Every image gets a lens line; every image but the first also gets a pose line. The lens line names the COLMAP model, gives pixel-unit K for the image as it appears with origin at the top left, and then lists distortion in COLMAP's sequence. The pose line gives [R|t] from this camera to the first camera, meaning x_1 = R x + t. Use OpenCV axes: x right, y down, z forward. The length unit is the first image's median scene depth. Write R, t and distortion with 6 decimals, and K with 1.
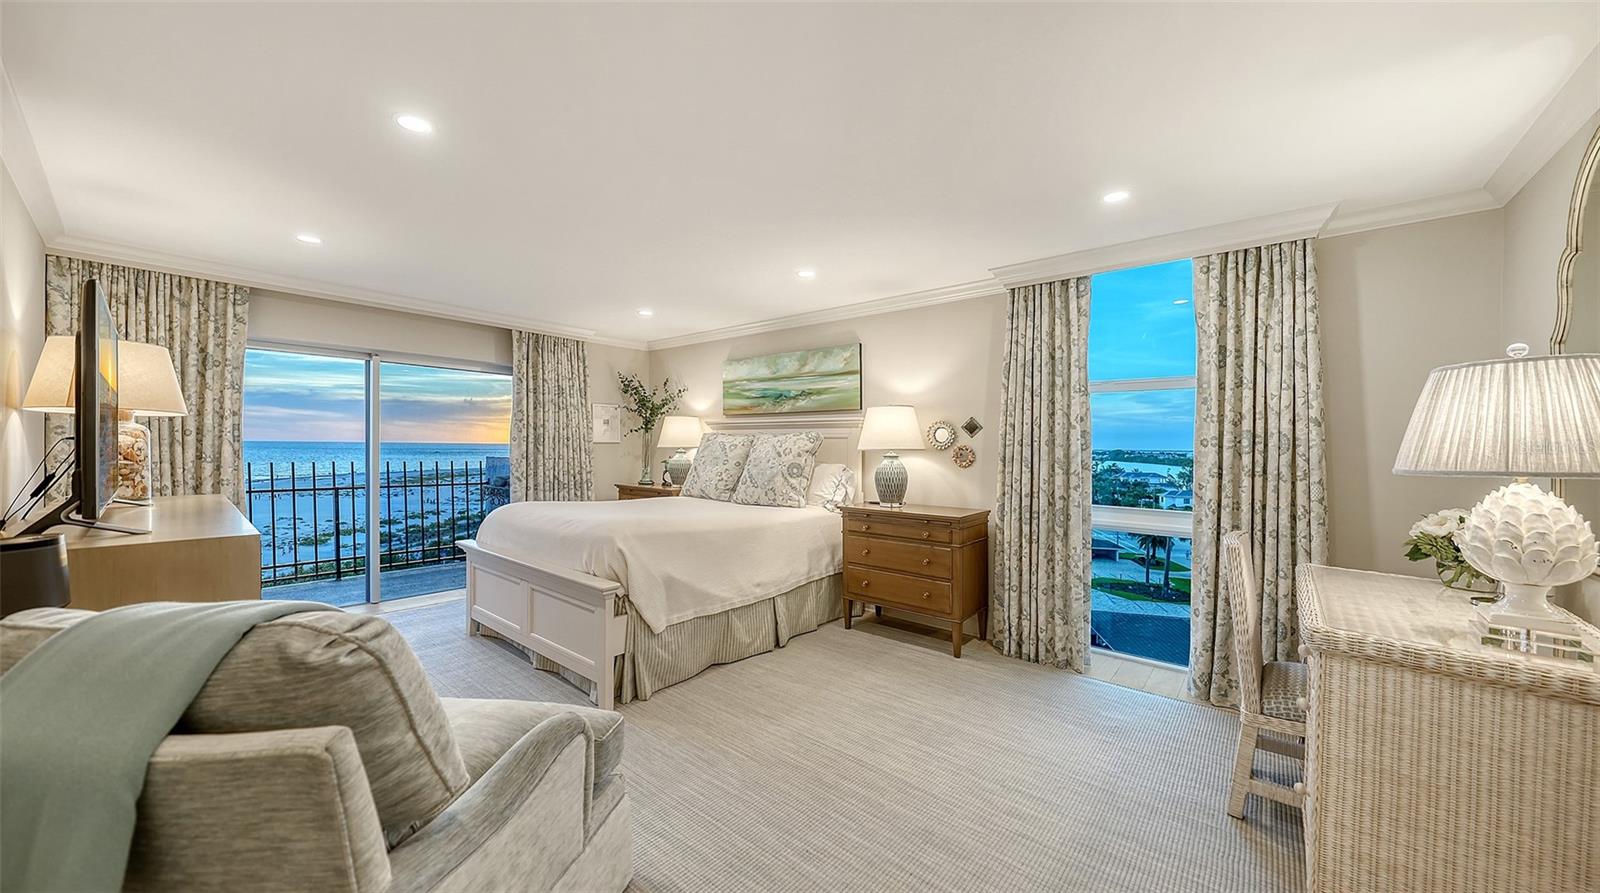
lens RADIAL K [[558.9, 0, 797.0], [0, 558.9, 452.7], [0, 0, 1]] dist [-0.001008, -0.000207]
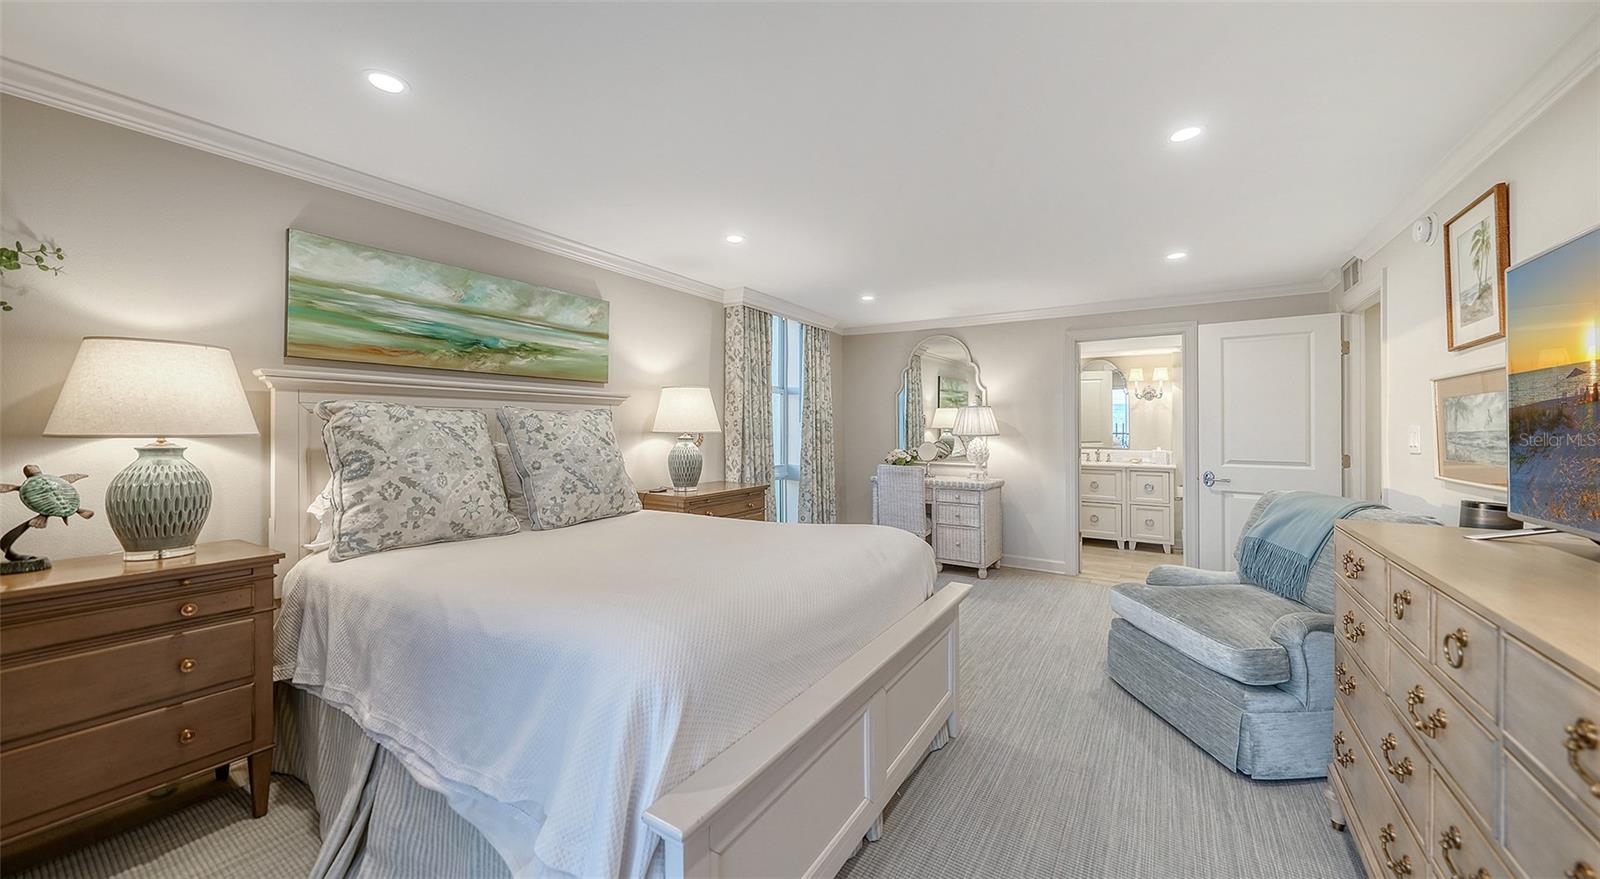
lens RADIAL K [[558.9, 0, 804.8], [0, 558.9, 430.9], [0, 0, 1]] dist [-0.001008, -0.000207]
pose [[-0.136445, -0.001456, 0.990647, -0.662757], [0.024272, 0.999694, 0.004813, -0.005203], [-0.990350, 0.024702, -0.136368, 0.754641]]
